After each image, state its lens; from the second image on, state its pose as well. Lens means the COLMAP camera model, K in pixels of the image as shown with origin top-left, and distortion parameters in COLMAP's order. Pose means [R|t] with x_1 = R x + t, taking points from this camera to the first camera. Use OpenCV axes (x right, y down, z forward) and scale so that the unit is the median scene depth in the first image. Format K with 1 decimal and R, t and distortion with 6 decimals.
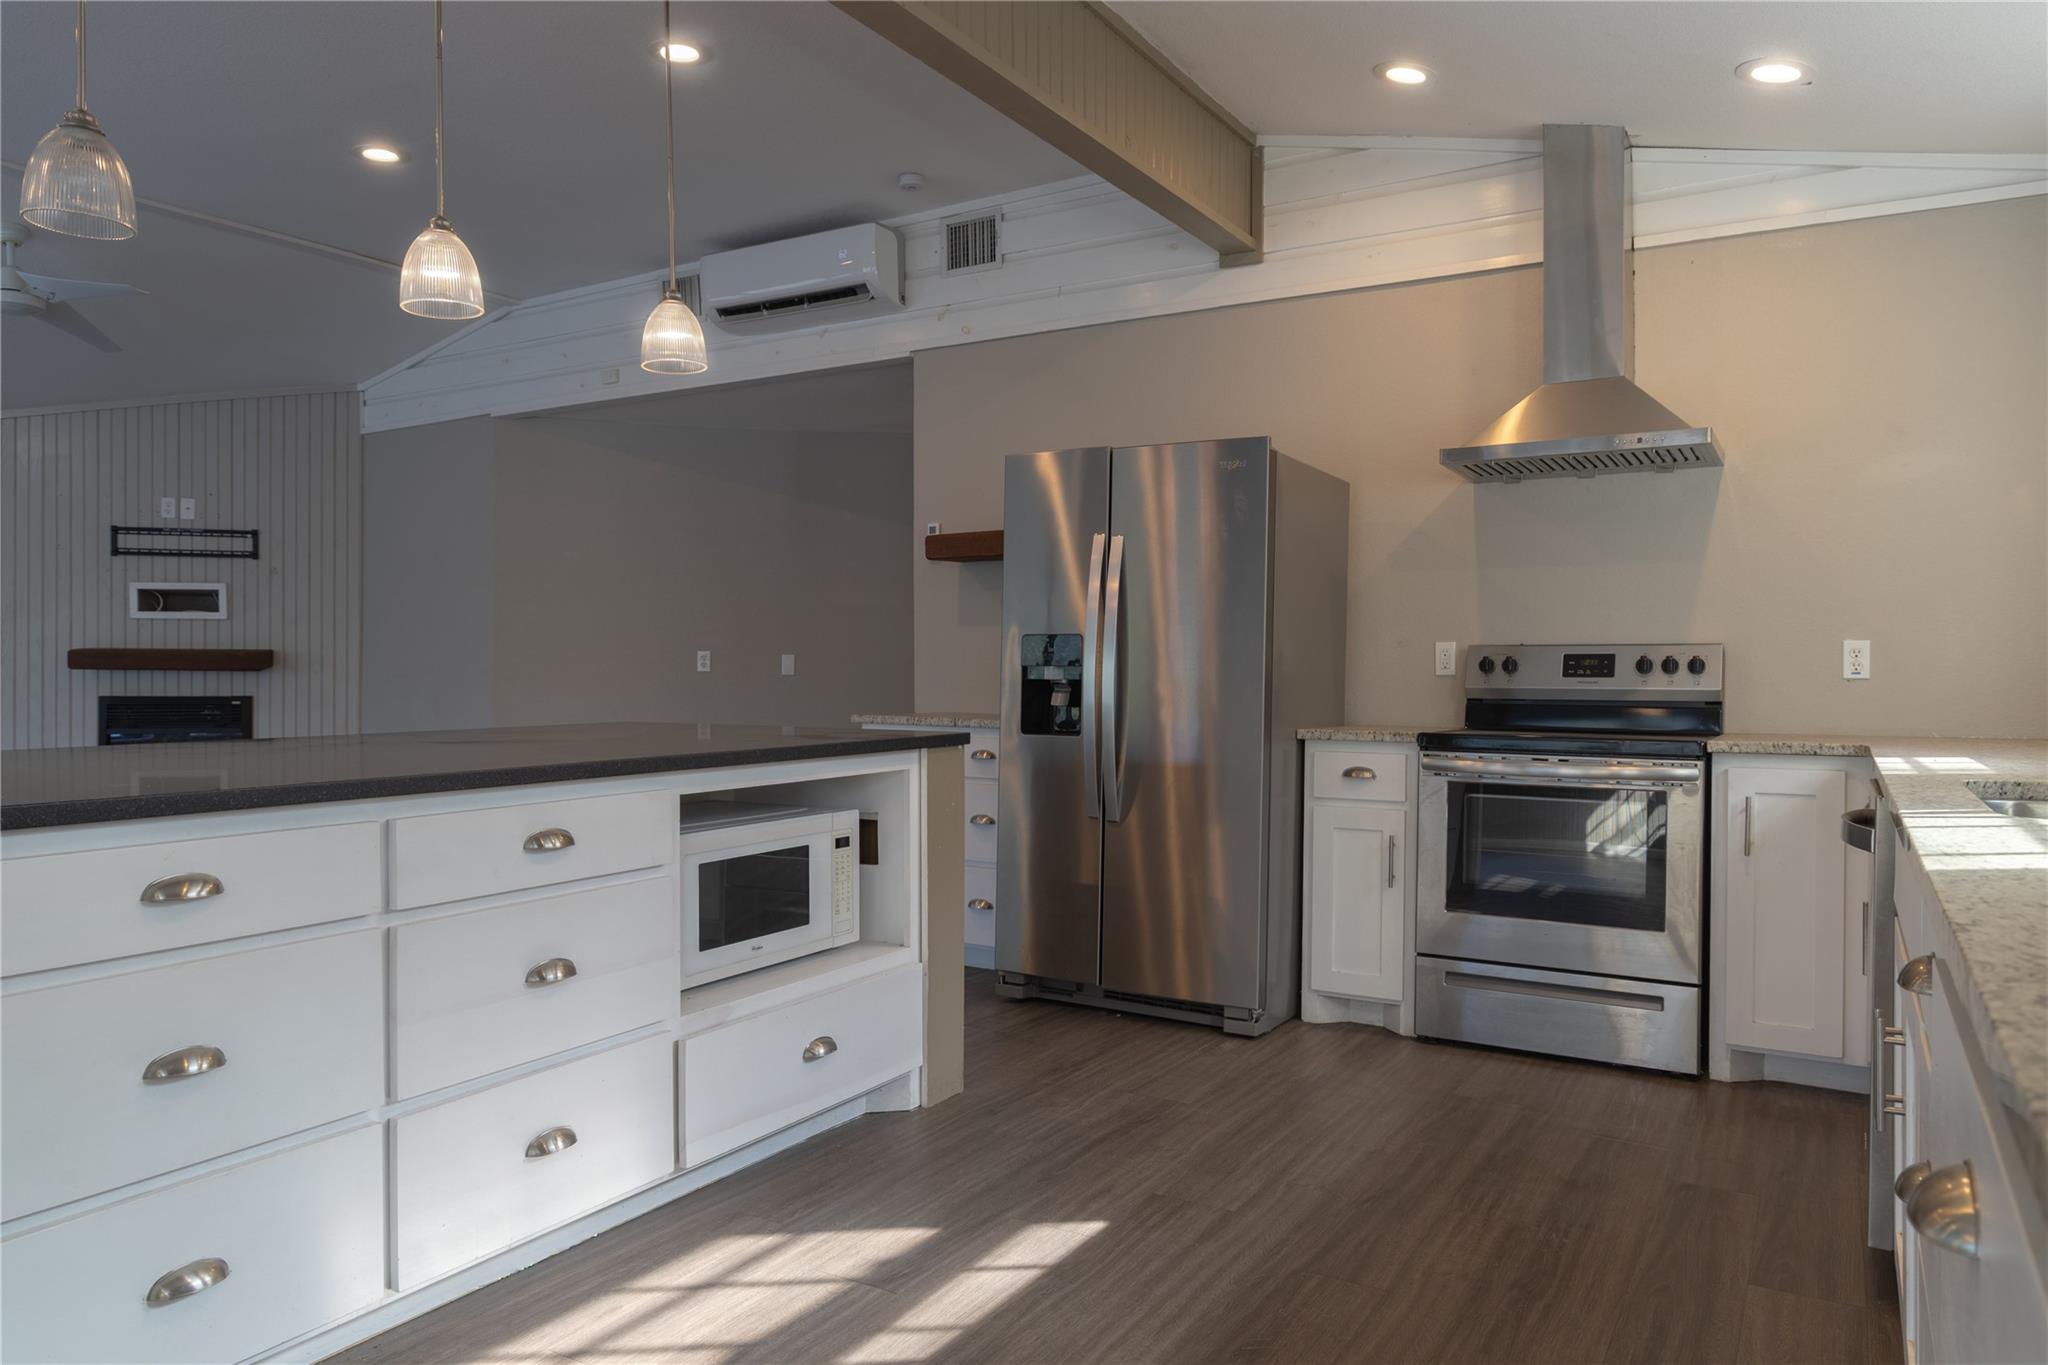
lens RADIAL K [[1377.3, 0, 1024.0], [0, 1377.3, 682.5], [0, 0, 1]] dist [-0.000502, -0.000064]
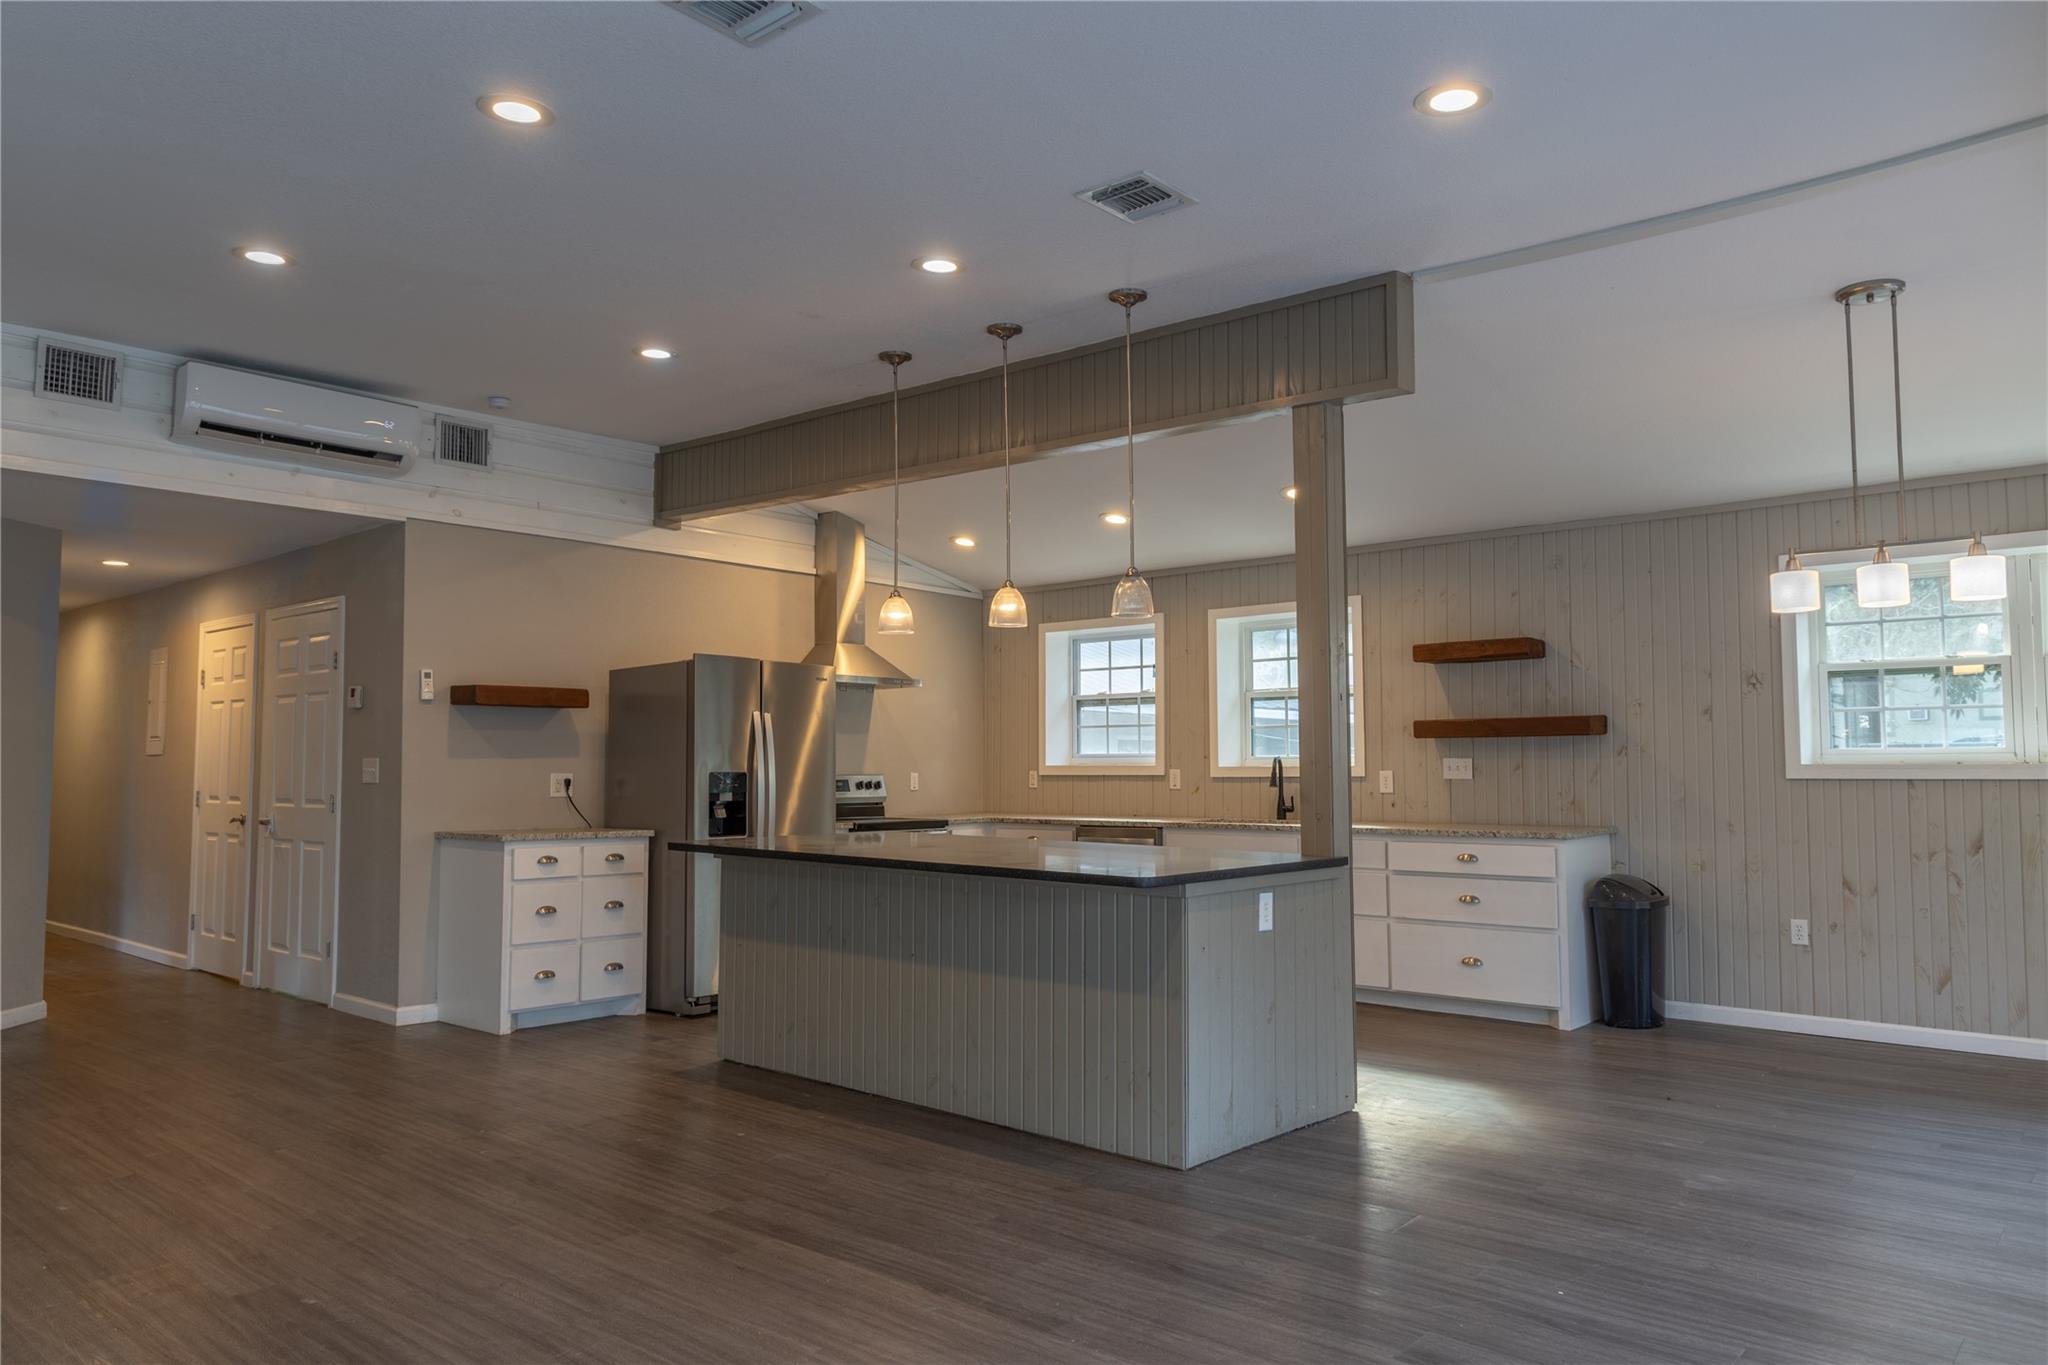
lens RADIAL K [[1377.3, 0, 1024.0], [0, 1377.3, 682.5], [0, 0, 1]] dist [-0.000502, -0.000064]
pose [[0.172384, 0.056120, 0.983430, -1.156346], [0.011375, 0.998196, -0.058956, -0.031730], [-0.984964, 0.021349, 0.171435, 0.312884]]
